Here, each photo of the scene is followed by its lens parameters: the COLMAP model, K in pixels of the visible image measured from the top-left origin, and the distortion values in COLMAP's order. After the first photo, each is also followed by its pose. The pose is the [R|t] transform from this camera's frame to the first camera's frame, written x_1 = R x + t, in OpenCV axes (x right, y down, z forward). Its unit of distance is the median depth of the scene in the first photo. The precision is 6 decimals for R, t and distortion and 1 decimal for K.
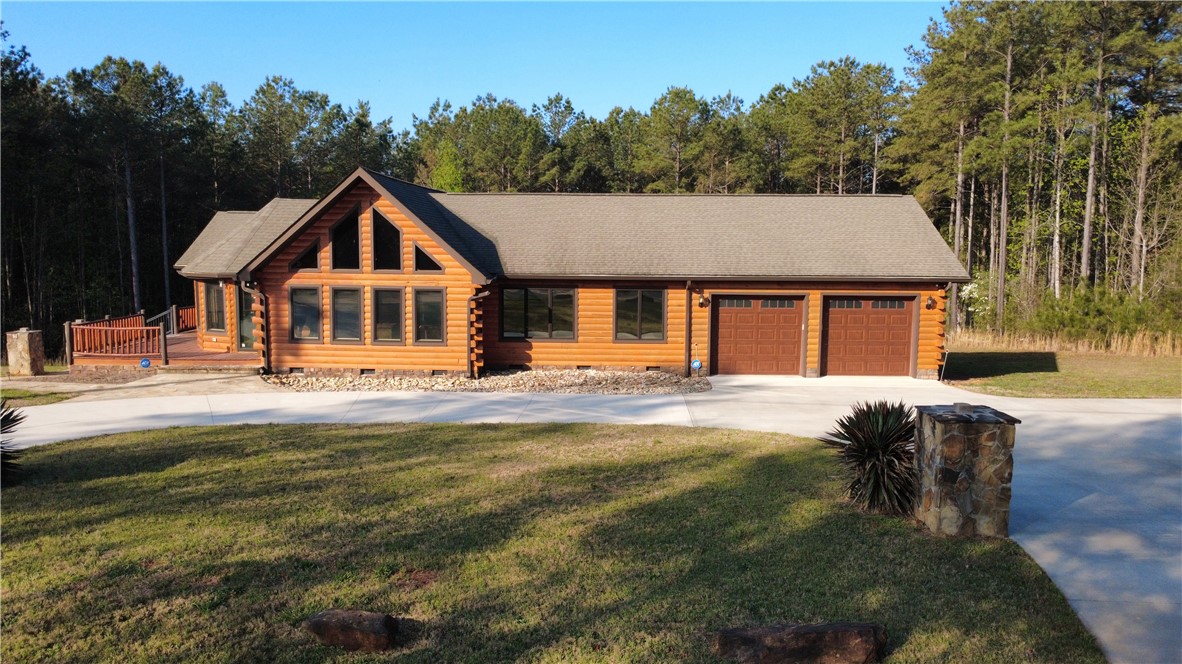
lens RADIAL K [[862.8, 0, 595.4], [0, 862.8, 331.3], [0, 0, 1]] dist [-0.004100, -0.009093]
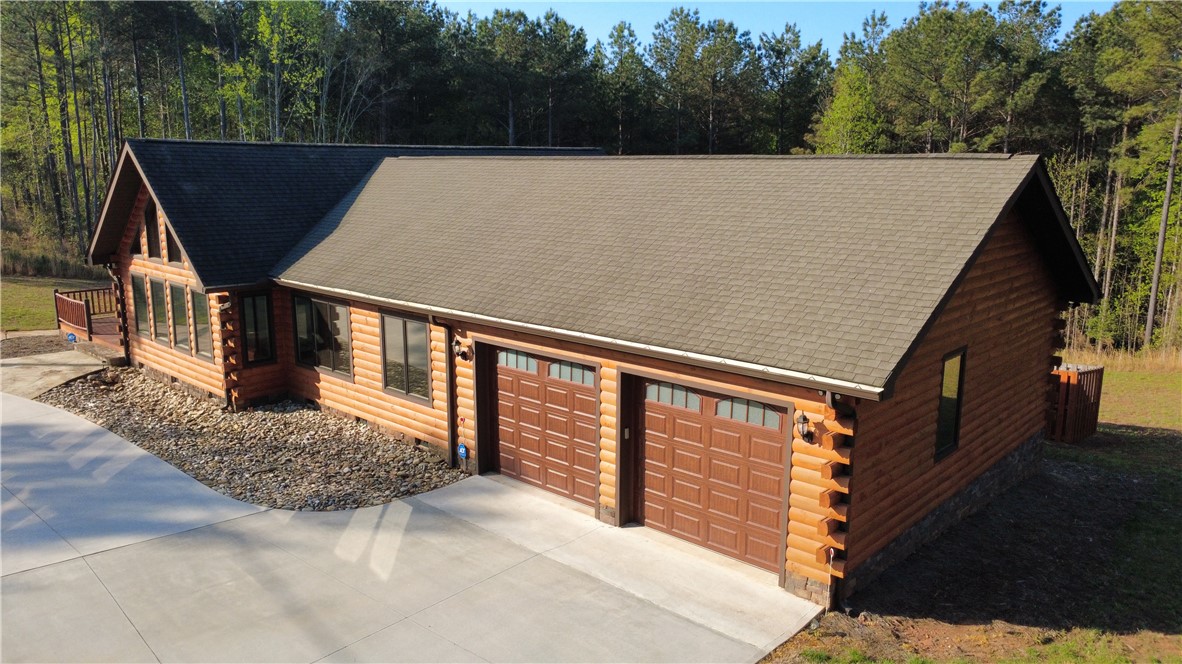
lens RADIAL K [[862.8, 0, 589.9], [0, 862.8, 332.1], [0, 0, 1]] dist [-0.004100, -0.009093]
pose [[0.755124, 0.122222, -0.644088, 0.567750], [-0.068464, 0.991797, 0.107938, -0.116798], [0.651997, -0.037410, 0.757298, 0.608093]]
